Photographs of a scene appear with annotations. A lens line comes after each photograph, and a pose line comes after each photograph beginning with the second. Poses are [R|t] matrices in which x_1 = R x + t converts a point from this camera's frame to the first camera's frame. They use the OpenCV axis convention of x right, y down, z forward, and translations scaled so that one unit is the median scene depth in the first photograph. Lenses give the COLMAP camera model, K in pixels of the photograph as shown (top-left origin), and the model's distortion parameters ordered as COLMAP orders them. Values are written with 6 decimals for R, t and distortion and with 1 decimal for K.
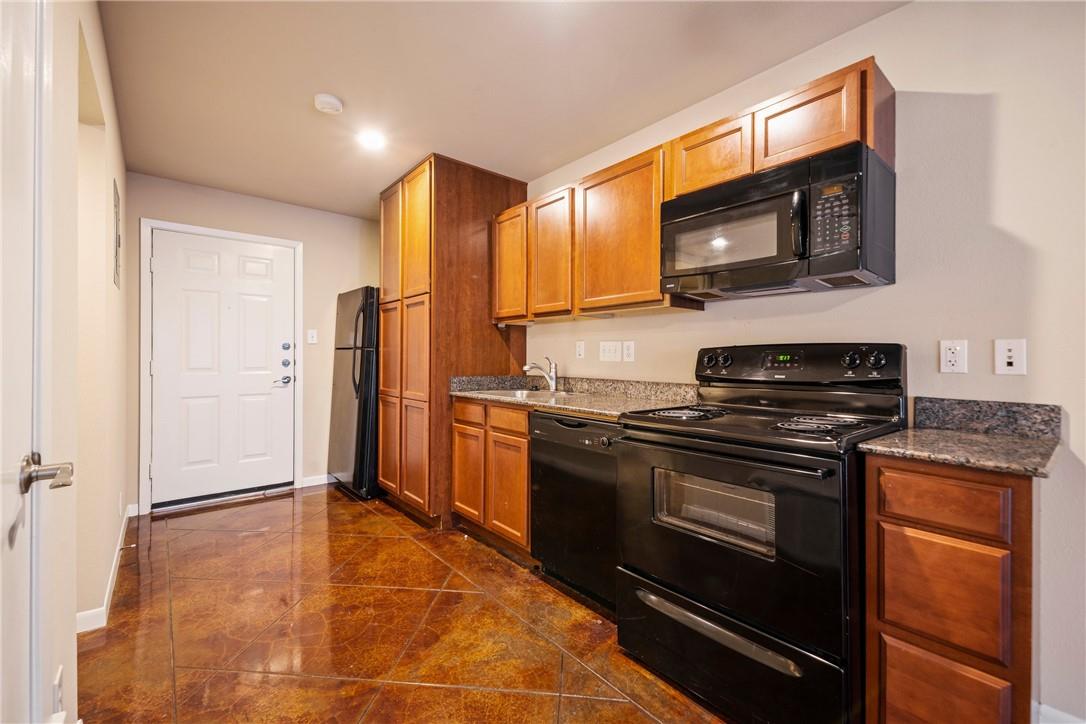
lens RADIAL K [[453.0, 0, 543.0], [0, 453.0, 355.6], [0, 0, 1]] dist [0.008551, -0.000341]
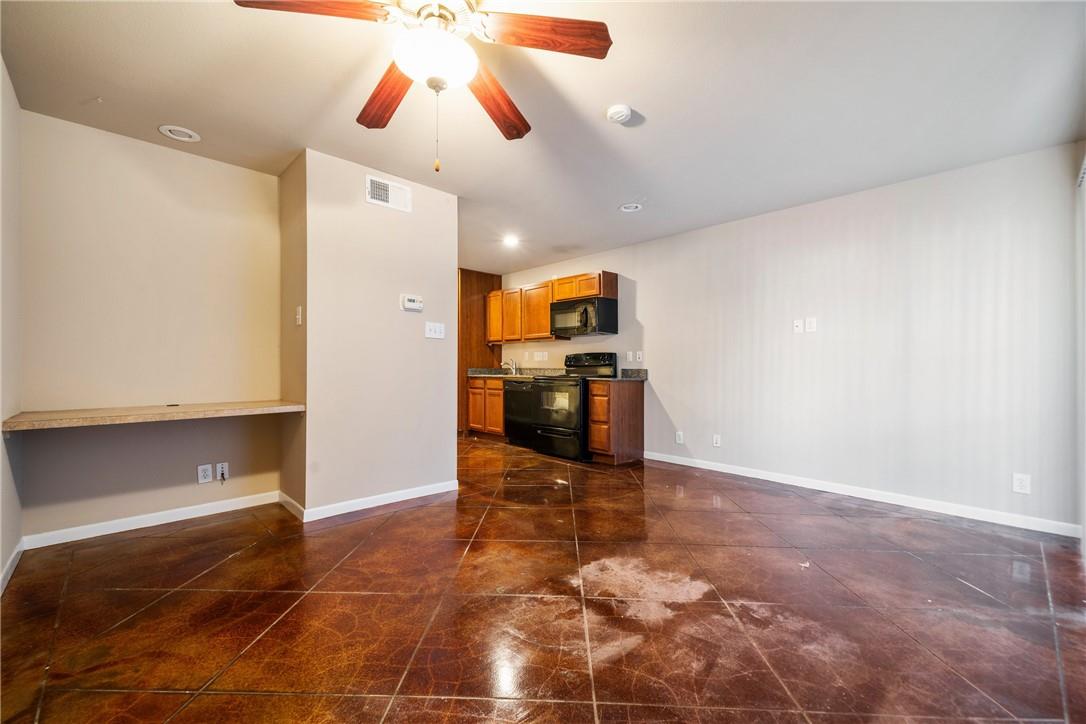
lens RADIAL K [[453.0, 0, 543.0], [0, 453.0, 355.6], [0, 0, 1]] dist [0.008551, -0.000341]
pose [[0.998148, -0.003026, 0.060760, 0.034072], [0.004176, 0.999814, -0.018806, 0.034709], [-0.060691, 0.019025, 0.997975, -1.455390]]
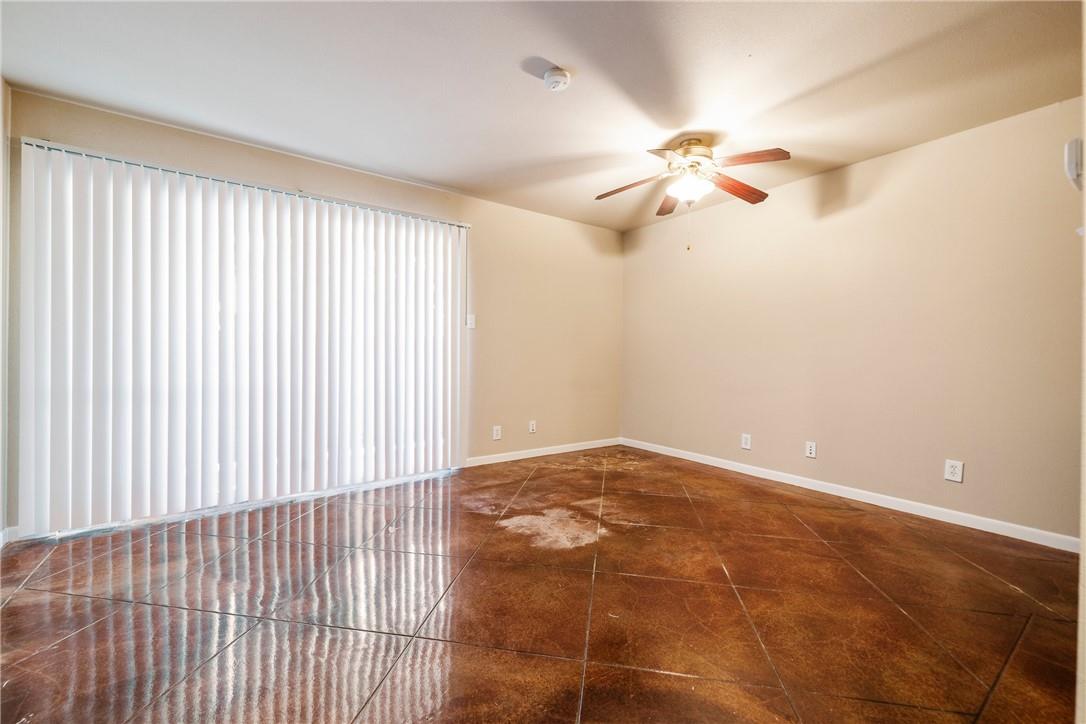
lens RADIAL K [[429.8, 0, 540.7], [0, 429.8, 357.7], [0, 0, 1]] dist [0.002013, 0.000026]
pose [[-0.996255, -0.019822, 0.084166, 0.216130], [-0.019382, 0.999794, 0.006041, 0.042133], [-0.084268, 0.004387, -0.996433, 0.431869]]
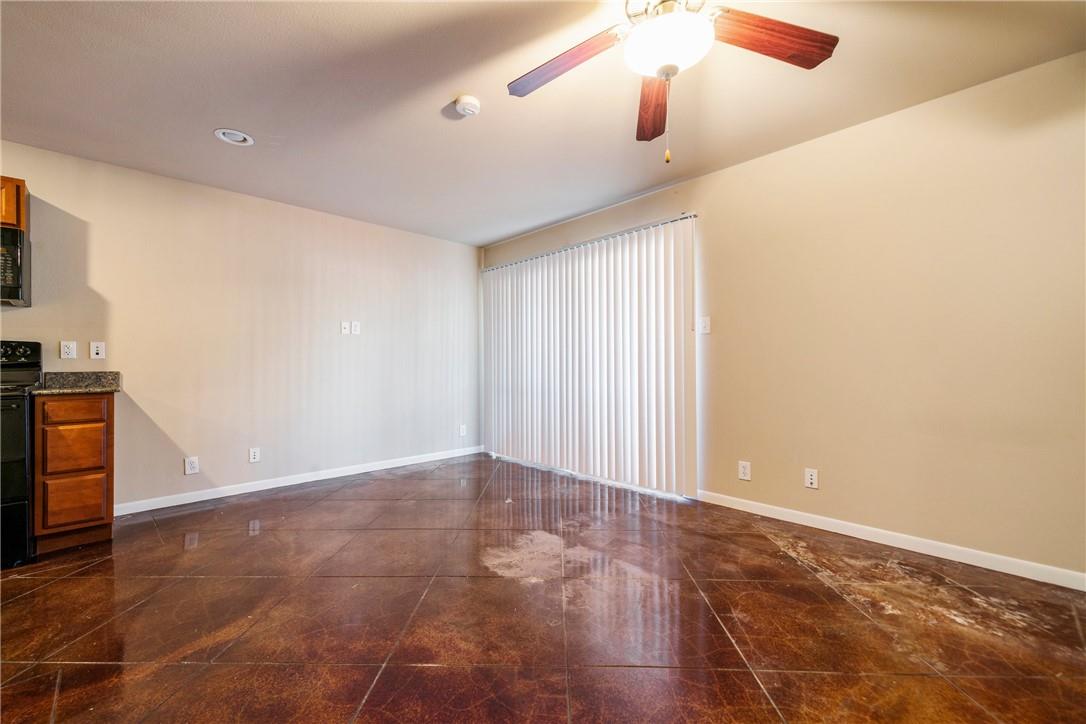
lens RADIAL K [[438.8, 0, 543.0], [0, 438.8, 362.0], [0, 0, 1]] dist [0.004363, -0.000262]
pose [[-0.073830, -0.001569, 0.997270, -0.692134], [0.000918, 0.999998, 0.001641, 0.032200], [-0.997270, 0.001036, -0.073829, -0.539331]]
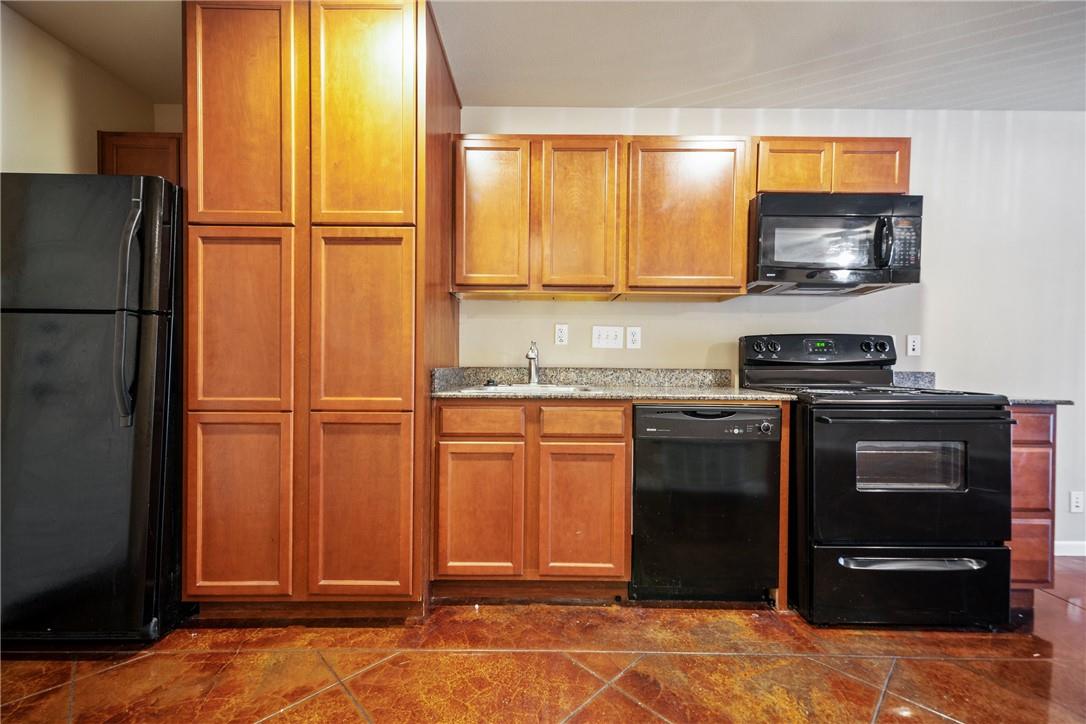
lens RADIAL K [[444.6, 0, 538.5], [0, 444.6, 364.2], [0, 0, 1]] dist [0.011095, -0.000576]
pose [[0.643576, -0.007558, 0.765345, -0.694624], [-0.009341, 0.999799, 0.017729, 0.033532], [-0.765325, -0.018559, 0.643376, 0.587268]]
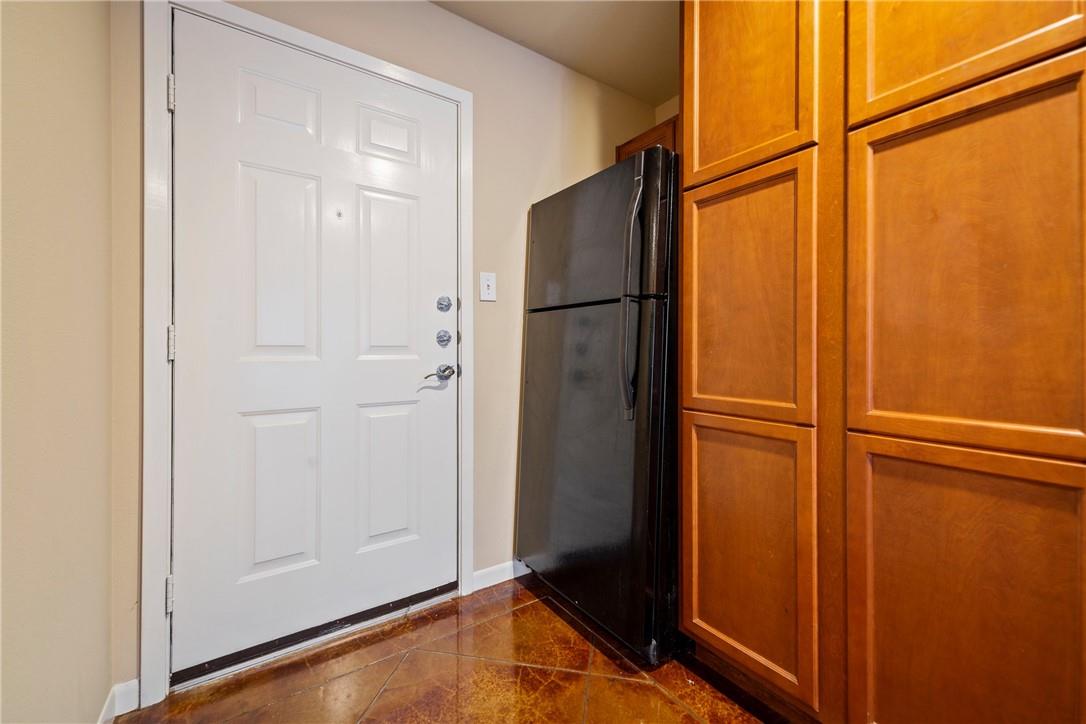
lens RADIAL K [[433.3, 0, 537.8], [0, 433.3, 346.8], [0, 0, 1]] dist [0.010987, -0.000070]
pose [[0.994187, -0.003550, -0.107608, -0.643838], [0.003321, 0.999992, -0.002306, 0.041665], [0.107615, 0.001936, 0.994191, 0.850177]]
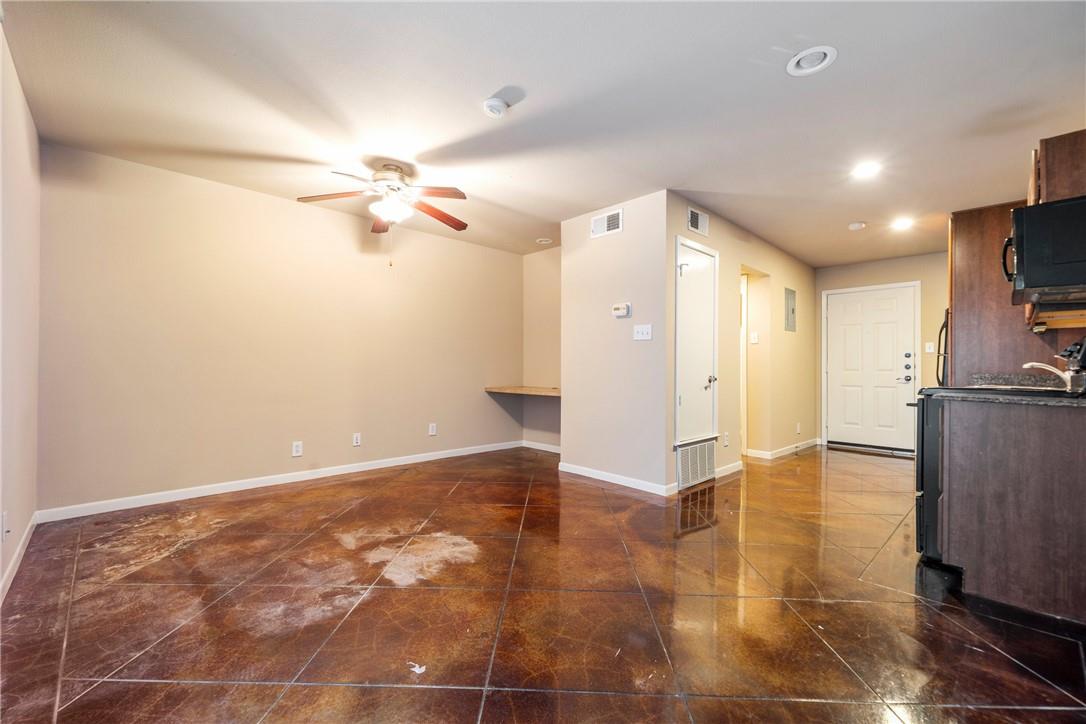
lens RADIAL K [[448.6, 0, 533.9], [0, 448.6, 361.5], [0, 0, 1]] dist [0.005438, 0.000185]
pose [[0.050895, -0.018352, -0.998535, 1.254290], [-0.005781, 0.999809, -0.018670, 0.051814], [0.998687, 0.006722, 0.050779, -0.410795]]
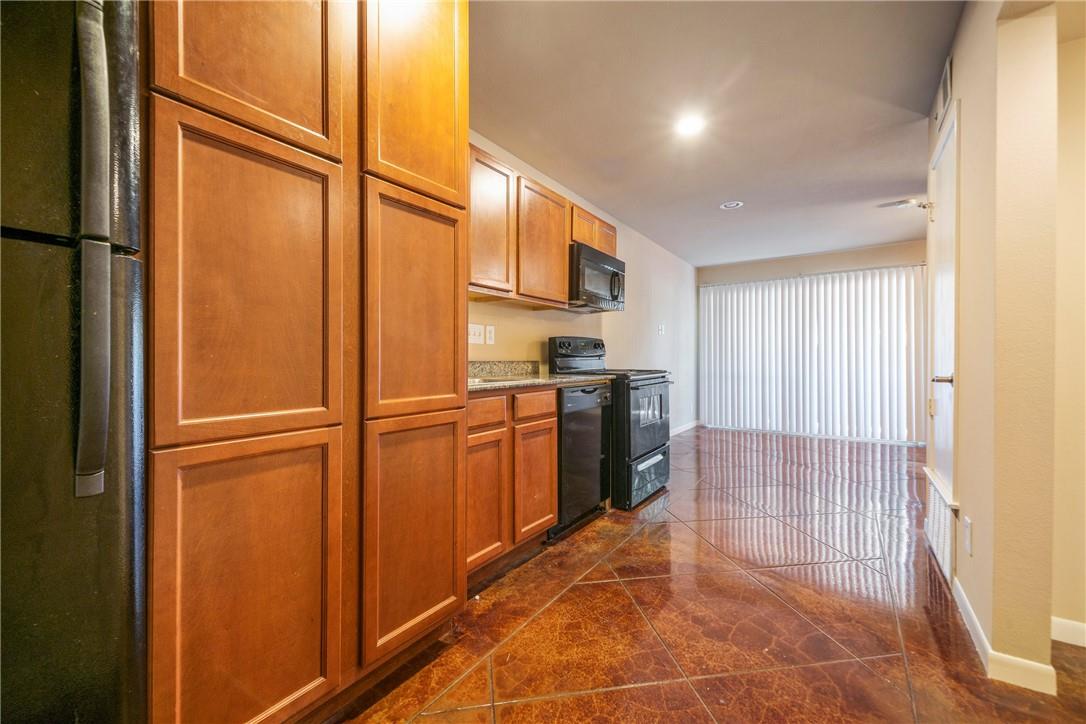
lens RADIAL K [[429.8, 0, 540.7], [0, 429.8, 357.7], [0, 0, 1]] dist [0.002013, 0.000026]
pose [[-0.255404, -0.002795, 0.966831, -0.921668], [-0.006012, 0.999981, 0.001303, 0.047122], [-0.966816, -0.005480, -0.255415, 1.223225]]
